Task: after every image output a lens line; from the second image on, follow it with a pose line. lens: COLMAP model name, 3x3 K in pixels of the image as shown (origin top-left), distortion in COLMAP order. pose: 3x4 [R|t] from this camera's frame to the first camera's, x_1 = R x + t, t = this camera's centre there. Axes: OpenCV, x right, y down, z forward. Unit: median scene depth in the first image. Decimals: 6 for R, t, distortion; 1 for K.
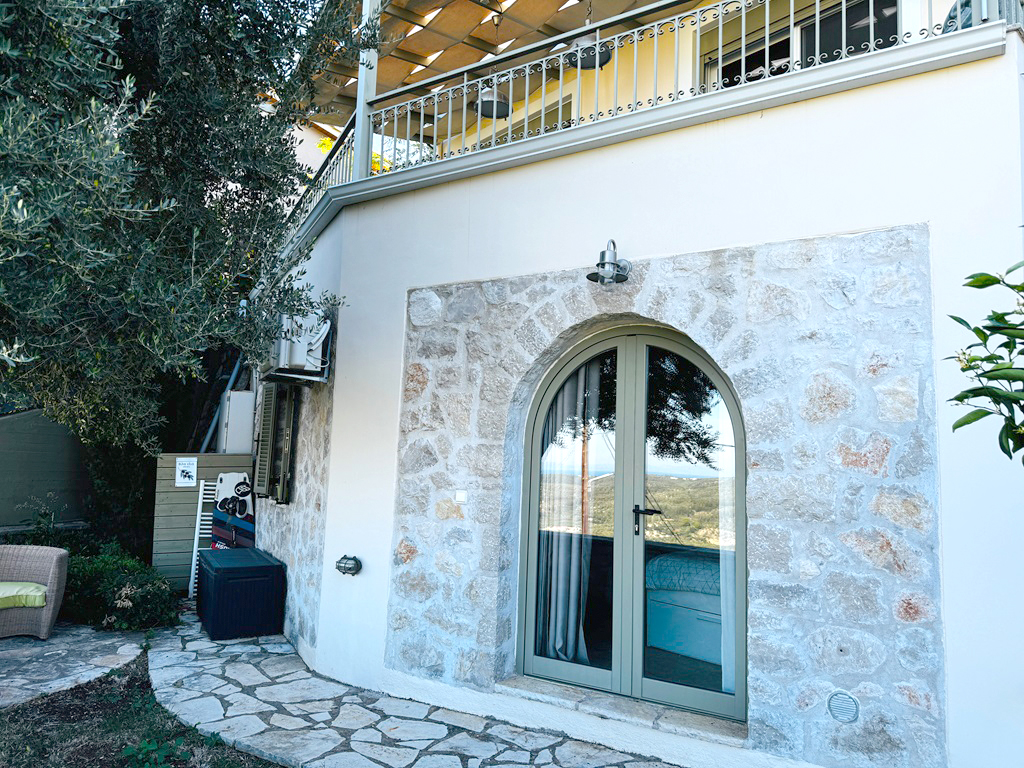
lens RADIAL K [[726.0, 0, 513.6], [0, 726.0, 382.9], [0, 0, 1]] dist [-0.013825, -0.007160]
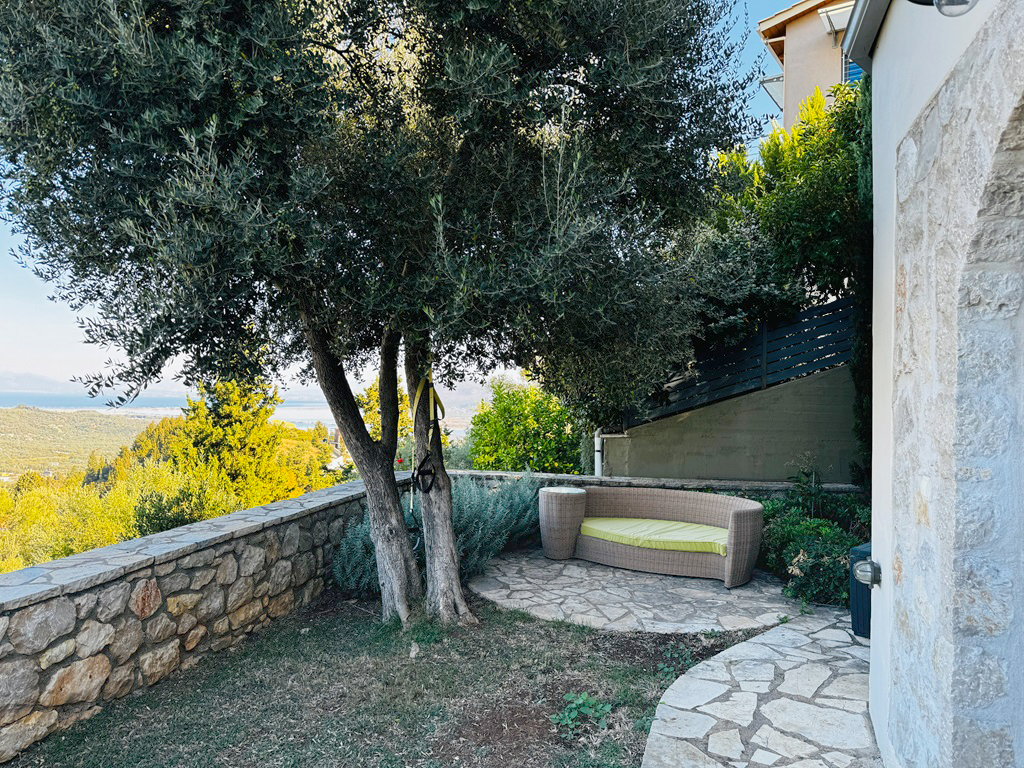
lens RADIAL K [[726.0, 0, 512.8], [0, 726.0, 384.0], [0, 0, 1]] dist [-0.013825, -0.007160]
pose [[0.293809, -0.036398, -0.955171, 0.353621], [0.086959, 0.996149, -0.011211, 0.049820], [0.951900, -0.079767, 0.295843, 0.495808]]
